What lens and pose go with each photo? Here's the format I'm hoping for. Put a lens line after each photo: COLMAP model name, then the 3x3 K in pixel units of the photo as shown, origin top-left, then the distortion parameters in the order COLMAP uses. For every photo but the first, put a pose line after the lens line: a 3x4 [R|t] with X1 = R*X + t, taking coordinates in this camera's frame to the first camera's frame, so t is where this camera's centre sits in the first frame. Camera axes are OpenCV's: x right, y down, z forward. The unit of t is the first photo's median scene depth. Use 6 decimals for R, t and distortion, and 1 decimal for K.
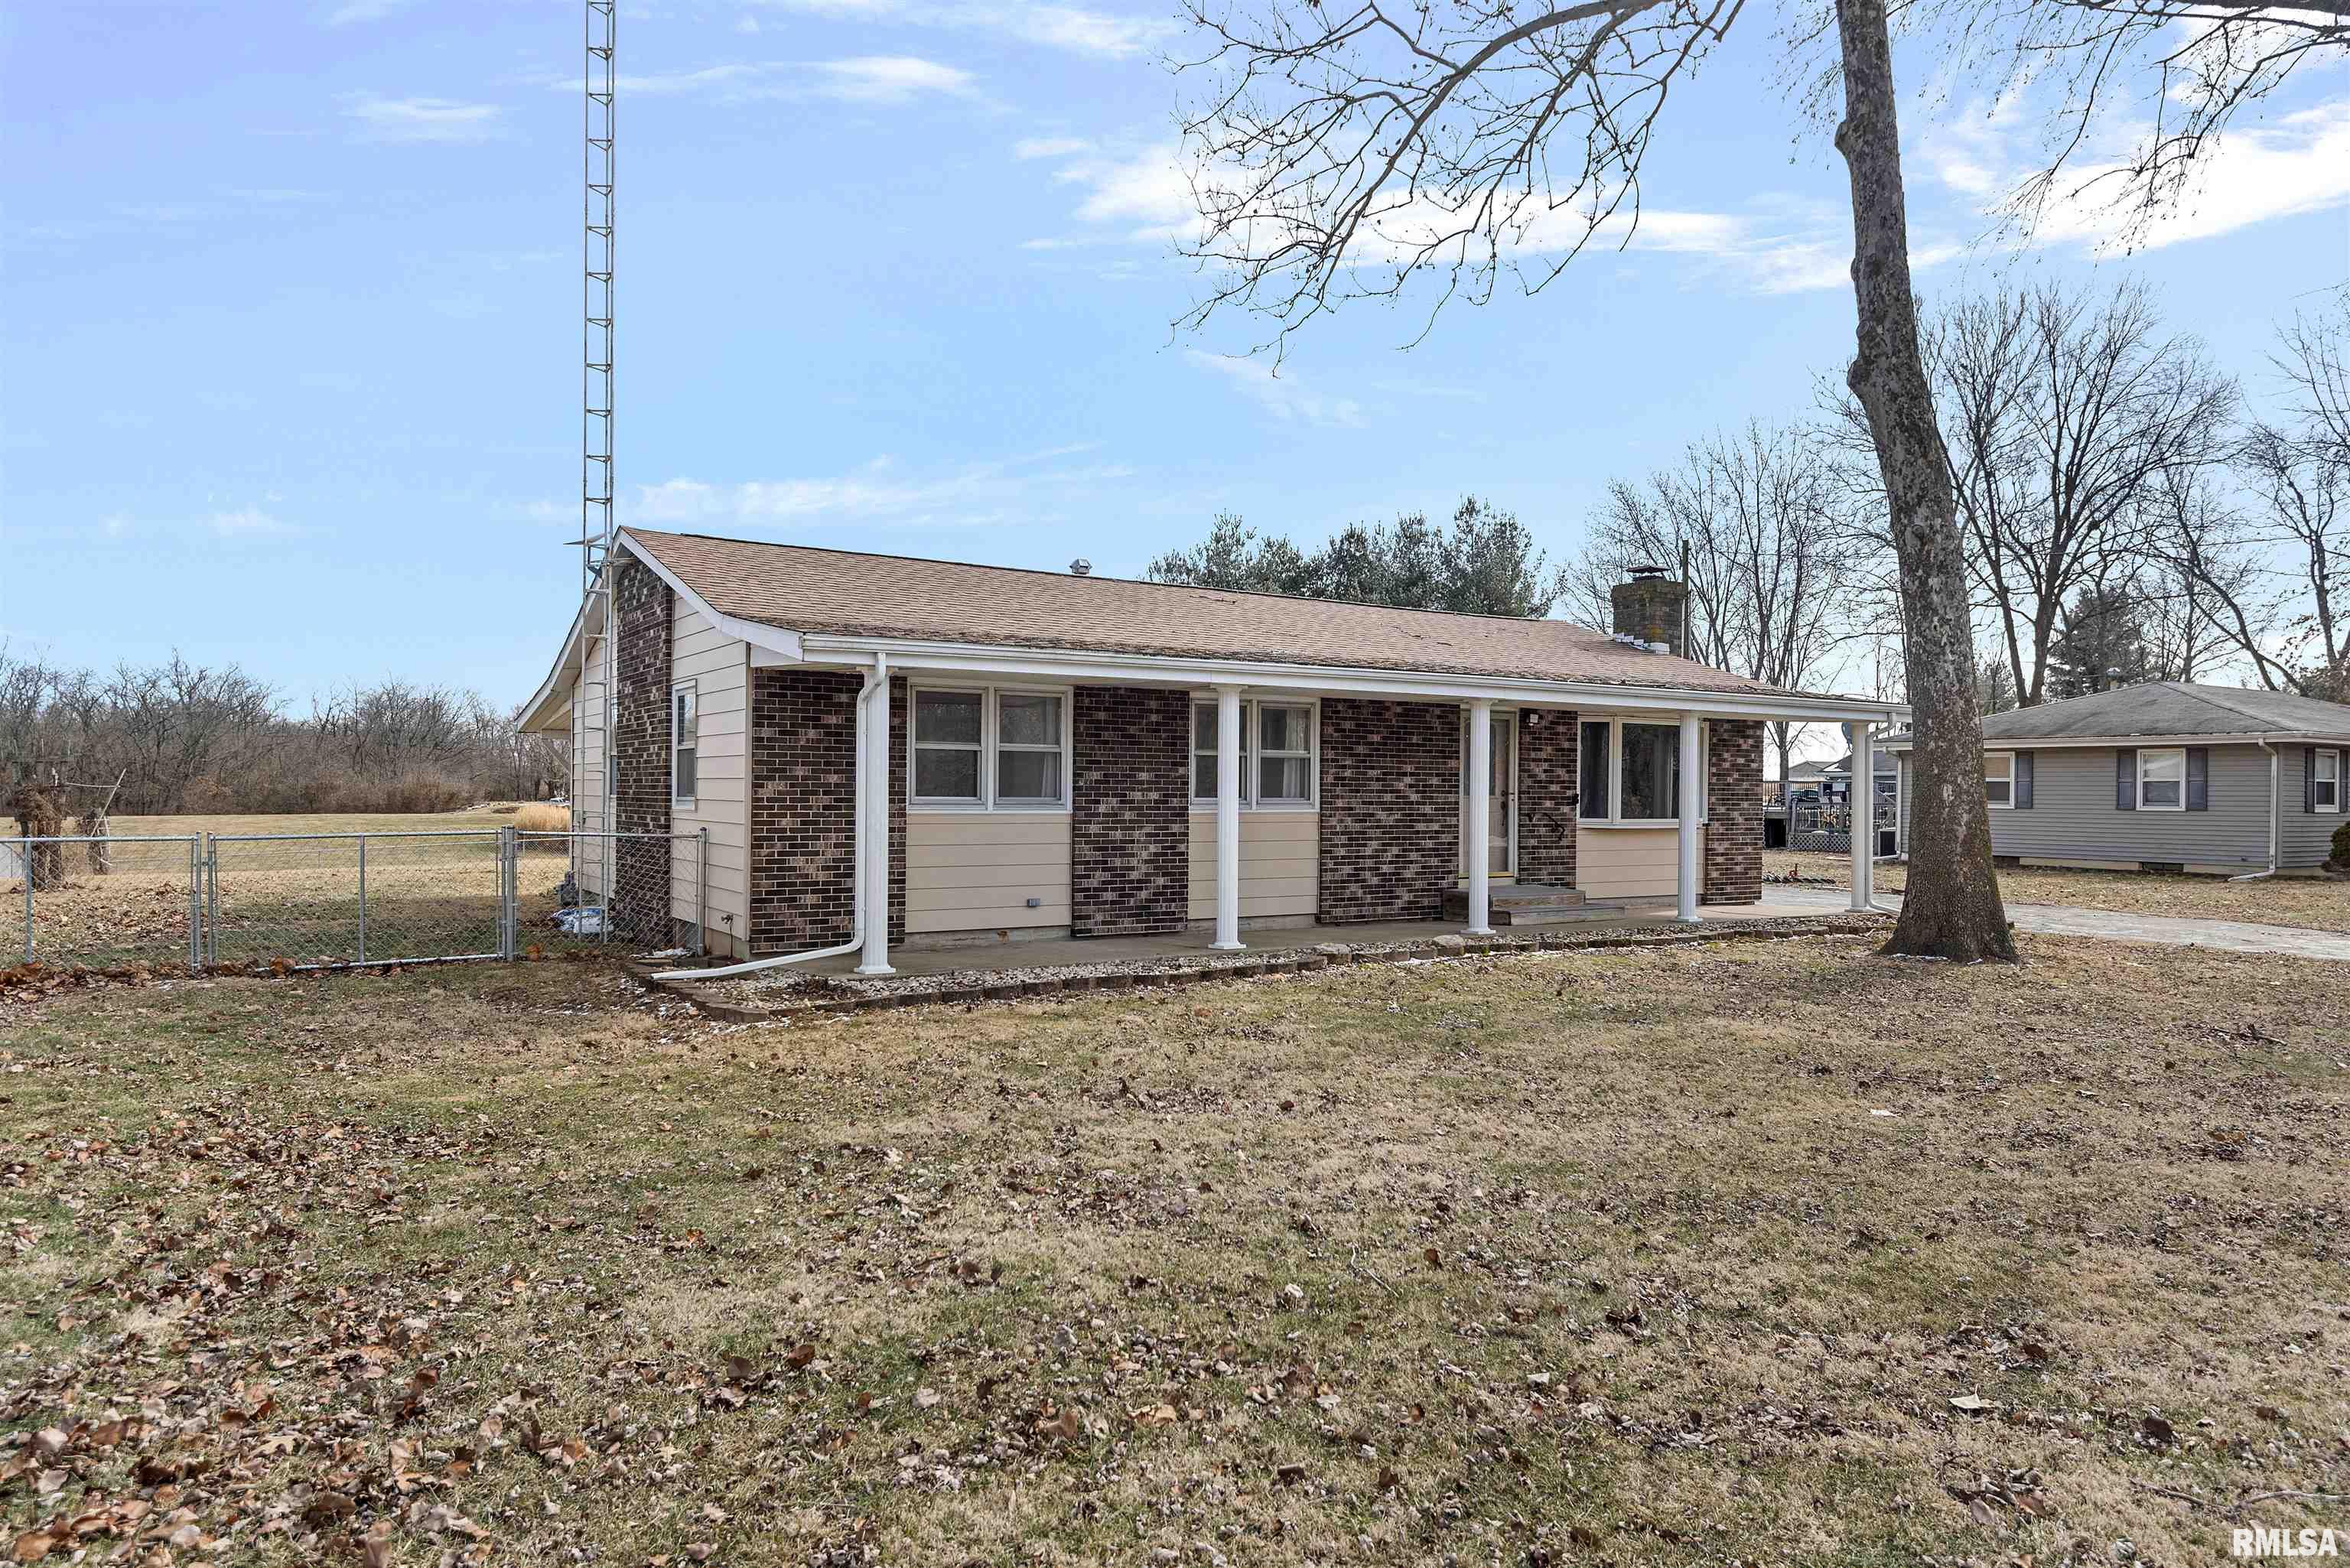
lens RADIAL K [[1469.5, 0, 1172.0], [0, 1469.5, 786.2], [0, 0, 1]] dist [0.038693, -0.035424]
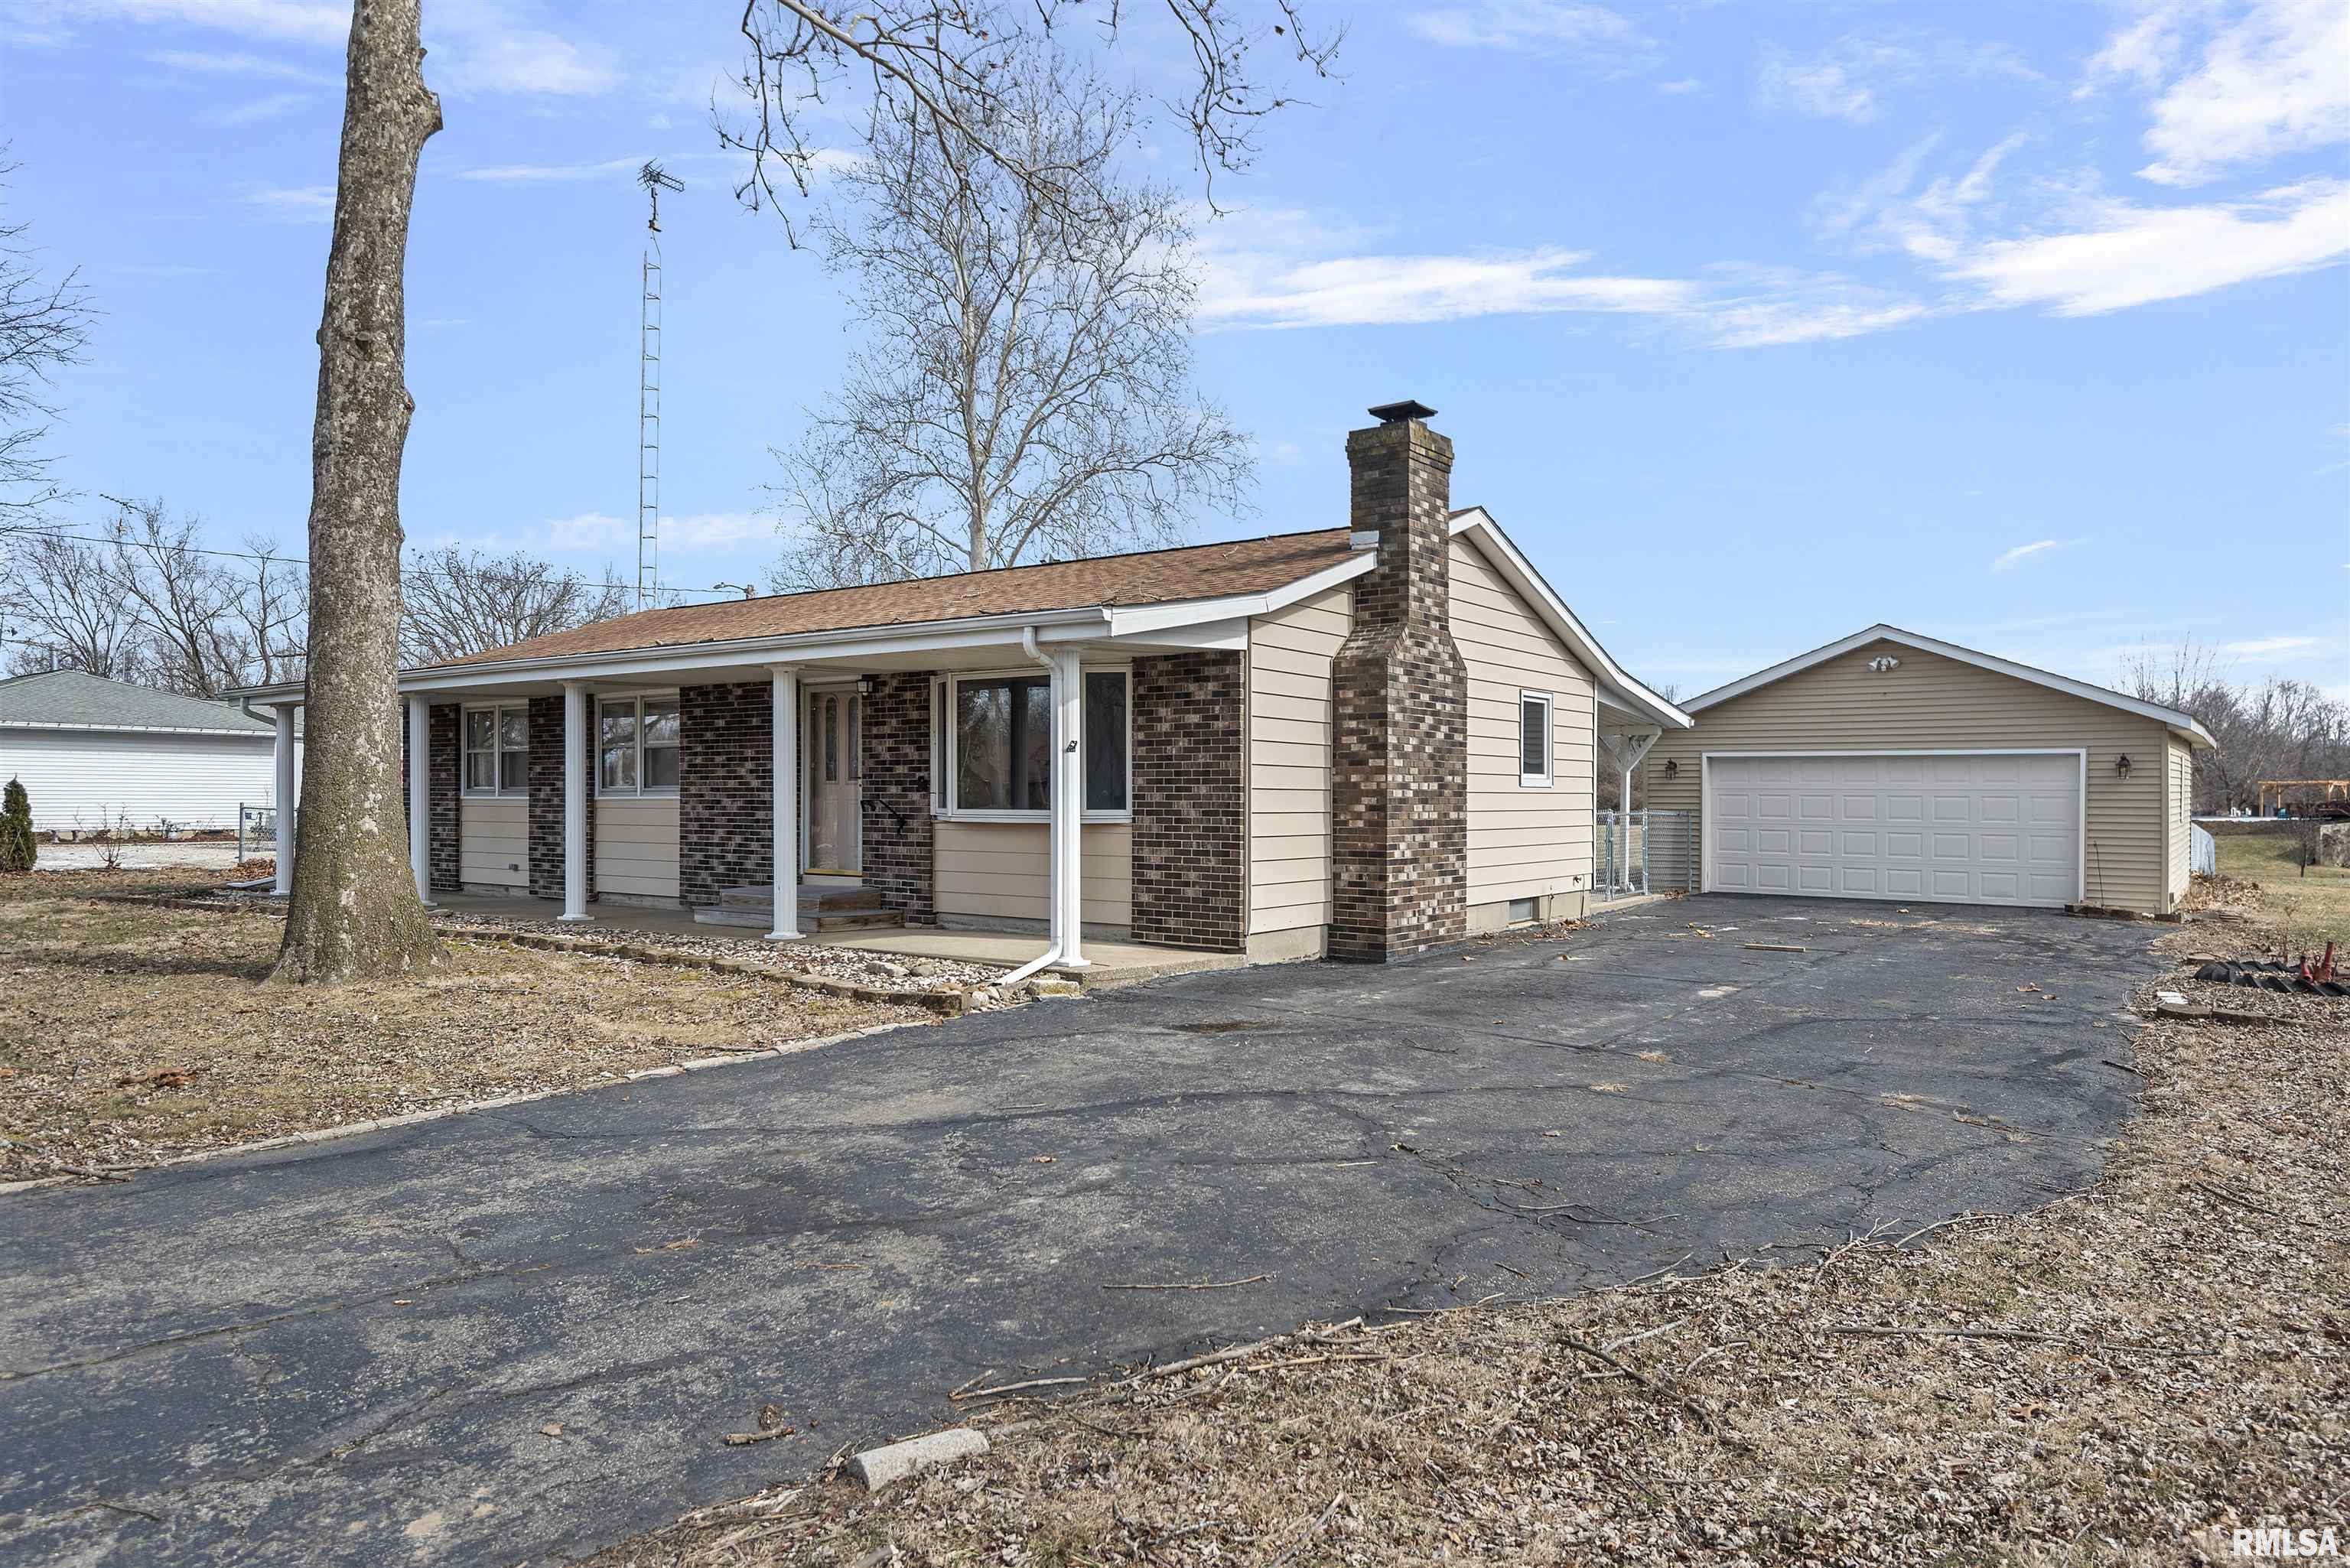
lens RADIAL K [[1469.5, 0, 1173.2], [0, 1469.5, 789.9], [0, 0, 1]] dist [0.038693, -0.035424]
pose [[0.356077, -0.011723, -0.934383, 1.139492], [0.003756, 0.999931, -0.011114, 0.023190], [0.934449, 0.000448, 0.356096, 0.916371]]
